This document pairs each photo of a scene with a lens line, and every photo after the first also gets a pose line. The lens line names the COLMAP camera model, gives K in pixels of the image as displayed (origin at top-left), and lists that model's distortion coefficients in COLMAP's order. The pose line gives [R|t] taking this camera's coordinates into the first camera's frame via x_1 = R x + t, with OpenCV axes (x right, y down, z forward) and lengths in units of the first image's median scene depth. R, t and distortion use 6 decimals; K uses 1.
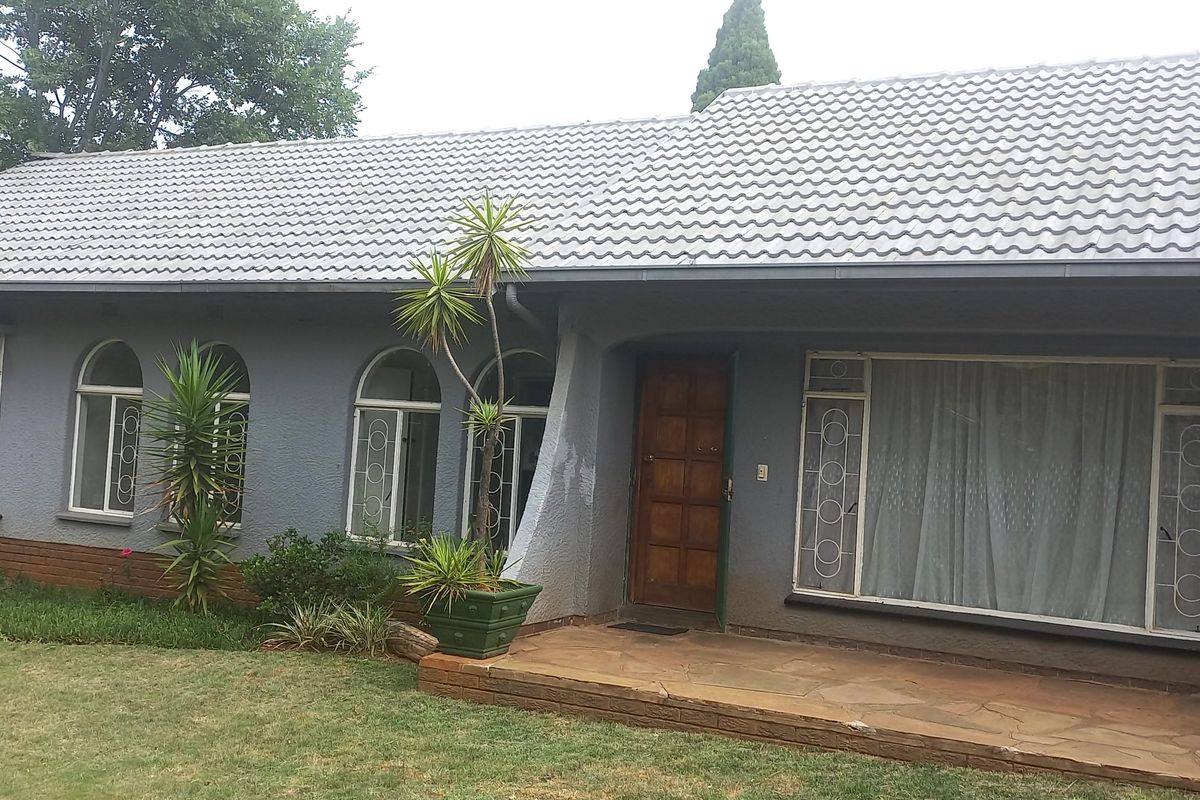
lens RADIAL K [[1272.7, 0, 593.5], [0, 1272.7, 404.2], [0, 0, 1]] dist [0.059540, 0.000000]
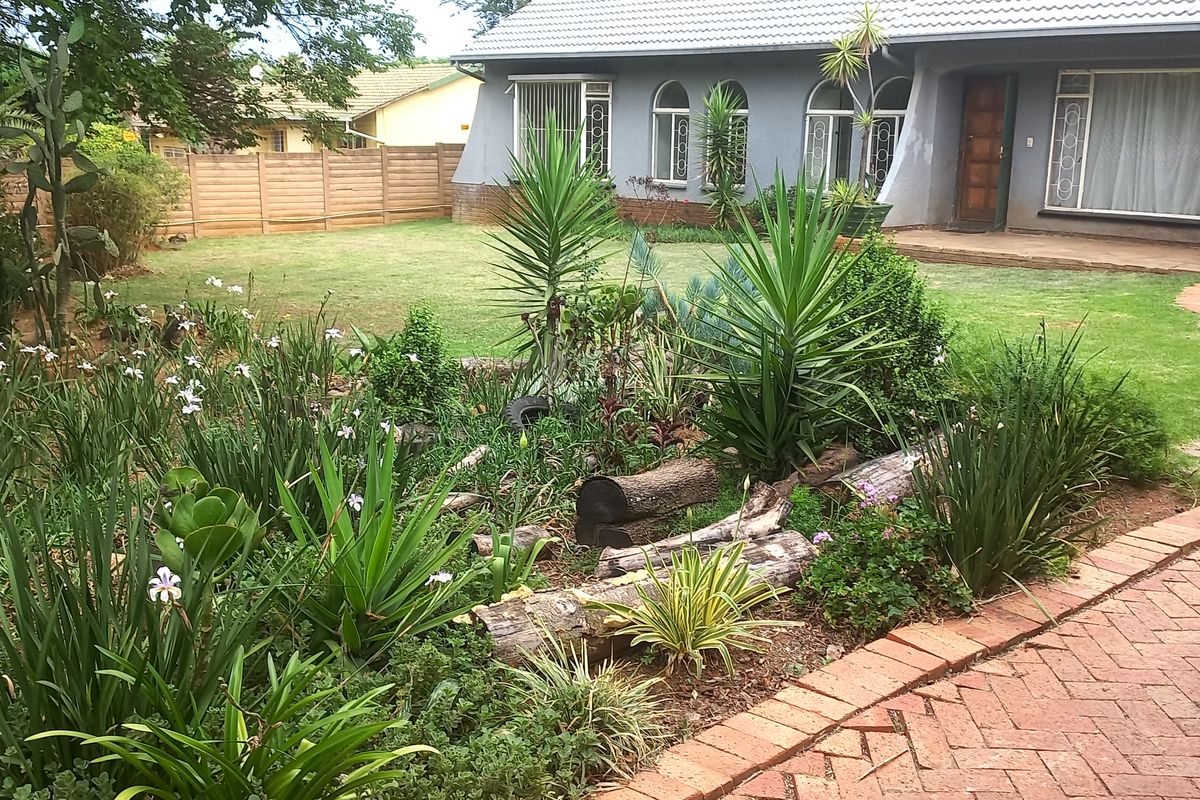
lens RADIAL K [[1272.7, 0, 595.8], [0, 1272.7, 400.4], [0, 0, 1]] dist [0.059540, 0.000000]
pose [[0.931511, 0.035349, -0.361991, 0.220149], [0.049865, 0.973456, 0.223378, -0.025897], [0.360279, -0.226130, 0.905022, -0.893859]]
